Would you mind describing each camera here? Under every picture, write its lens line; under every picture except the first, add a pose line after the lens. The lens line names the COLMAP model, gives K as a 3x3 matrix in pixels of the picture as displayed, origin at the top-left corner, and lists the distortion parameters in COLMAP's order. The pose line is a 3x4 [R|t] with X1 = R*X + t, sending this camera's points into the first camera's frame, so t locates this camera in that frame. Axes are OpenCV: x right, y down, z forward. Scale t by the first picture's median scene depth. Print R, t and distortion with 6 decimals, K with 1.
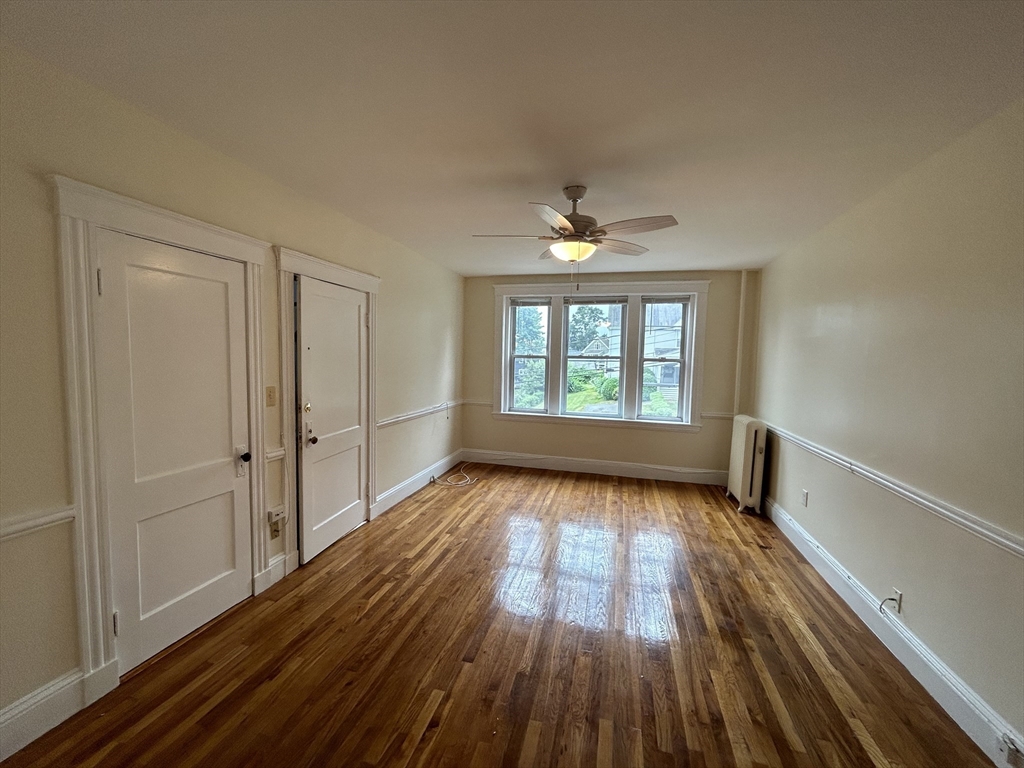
lens RADIAL K [[417.5, 0, 509.9], [0, 417.5, 385.3], [0, 0, 1]] dist [-0.002772, 0.001043]
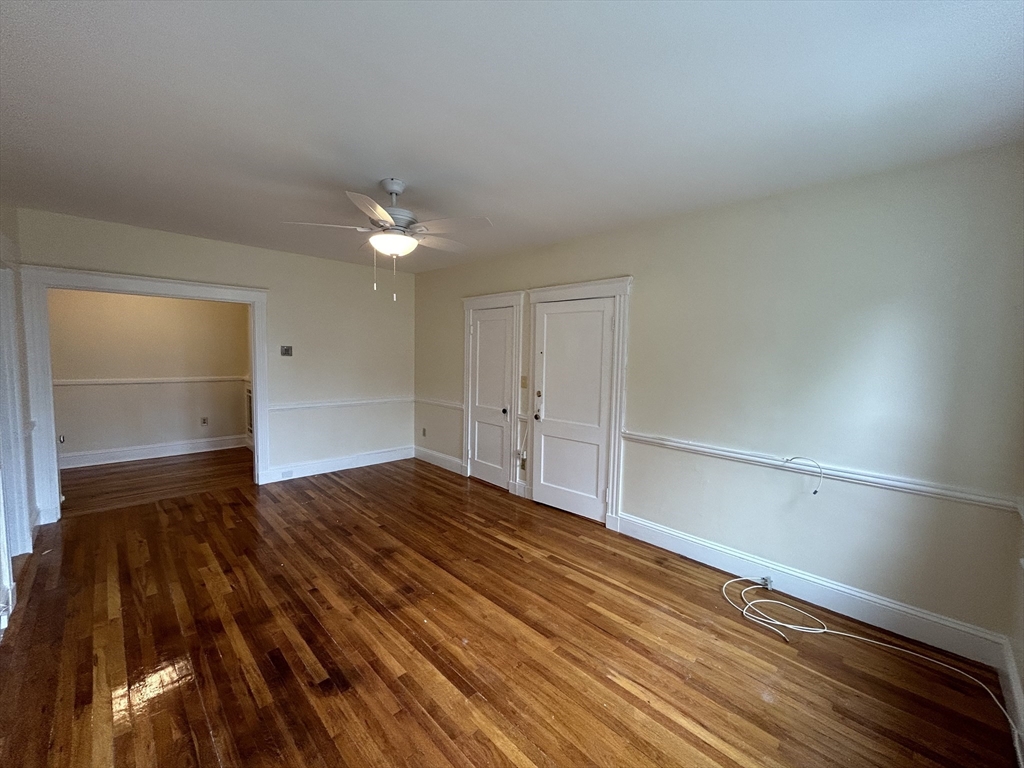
lens RADIAL K [[417.5, 0, 507.8], [0, 417.5, 385.6], [0, 0, 1]] dist [-0.002772, 0.001043]
pose [[-0.514756, 0.038228, -0.856484, 0.808137], [-0.093573, 0.990532, 0.100449, -0.109226], [0.852215, 0.131851, -0.506305, 1.653846]]
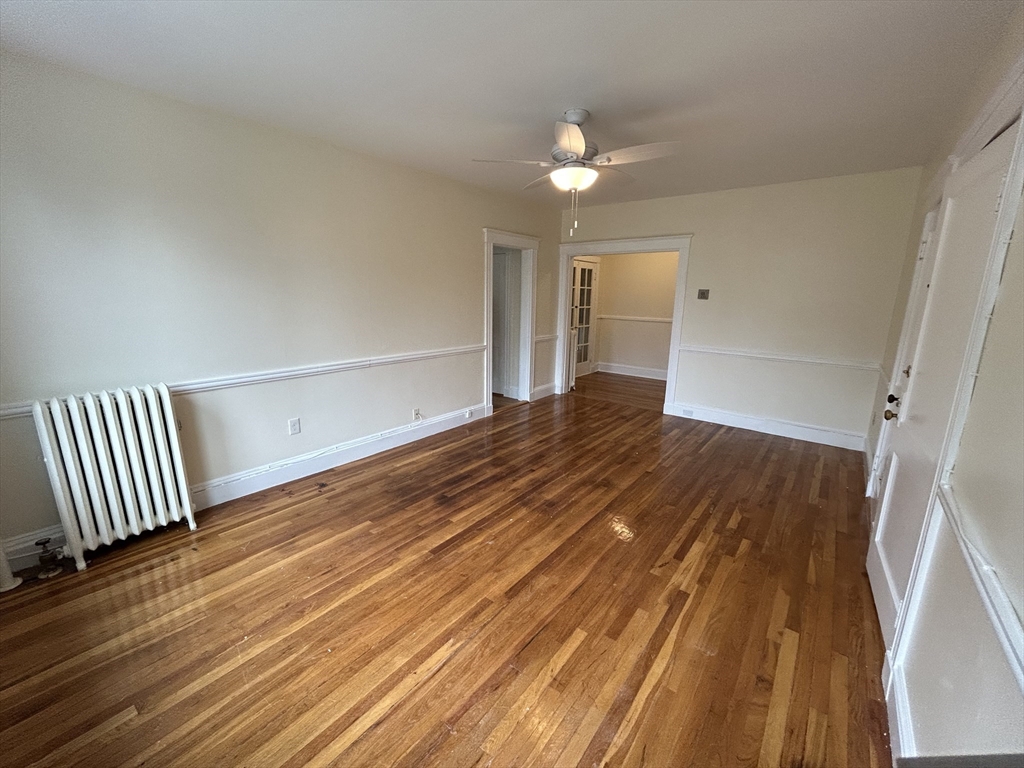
lens RADIAL K [[417.5, 0, 510.9], [0, 417.5, 384.8], [0, 0, 1]] dist [-0.002772, 0.001043]
pose [[-0.915879, -0.120836, 0.382838, -0.140997], [-0.005643, 0.957406, 0.288689, -0.127330], [-0.401416, 0.262244, -0.877550, 1.927777]]
